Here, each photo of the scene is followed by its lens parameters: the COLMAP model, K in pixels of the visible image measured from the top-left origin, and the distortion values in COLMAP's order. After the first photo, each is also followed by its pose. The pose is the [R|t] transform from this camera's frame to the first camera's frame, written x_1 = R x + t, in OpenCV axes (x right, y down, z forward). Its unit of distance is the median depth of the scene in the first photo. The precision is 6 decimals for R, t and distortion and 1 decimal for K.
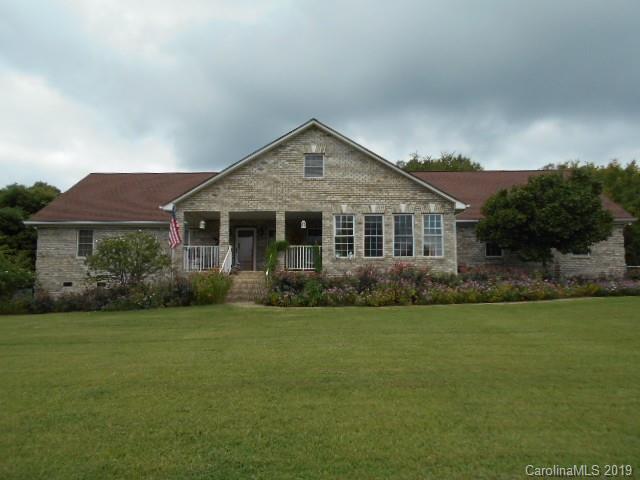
lens RADIAL K [[503.0, 0, 332.2], [0, 503.0, 240.1], [0, 0, 1]] dist [-0.028436, 0.044760]
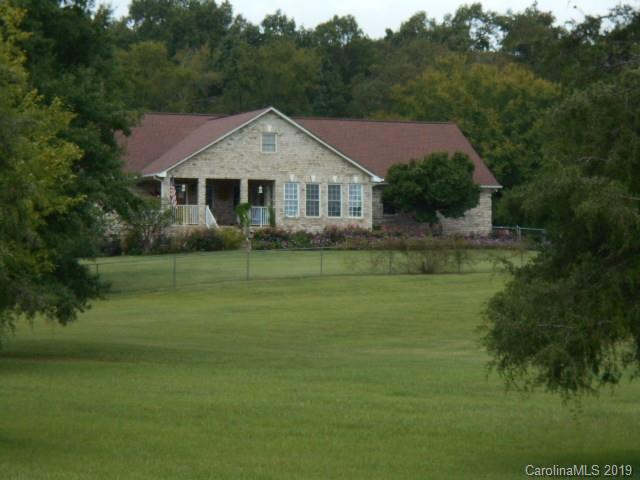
lens RADIAL K [[2397.2, 0, 319.4], [0, 2397.2, 240.6], [0, 0, 1]] dist [-0.380717, 0.000000]
pose [[0.919647, 0.015167, 0.392453, -2.278703], [-0.046209, 0.996492, 0.069771, -0.329750], [-0.390018, -0.082300, 0.917122, -4.578809]]
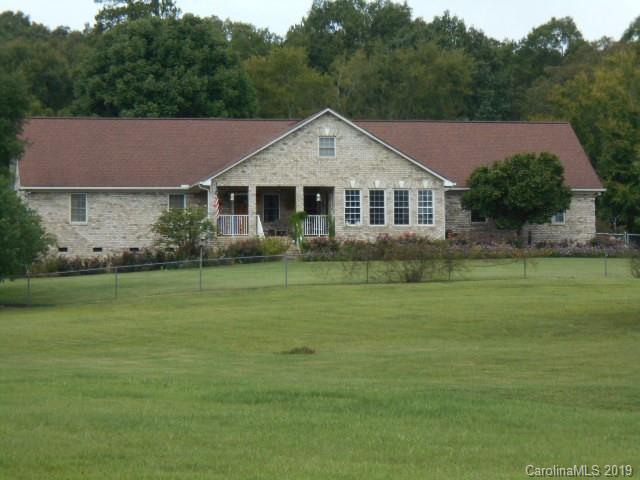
lens RADIAL K [[2397.2, 0, 320.3], [0, 2397.2, 243.4], [0, 0, 1]] dist [-0.380717, 0.000000]
pose [[0.979562, 0.001972, 0.201133, -1.179077], [-0.015582, 0.997691, 0.066101, -0.293800], [-0.200538, -0.067884, 0.977331, -4.479425]]
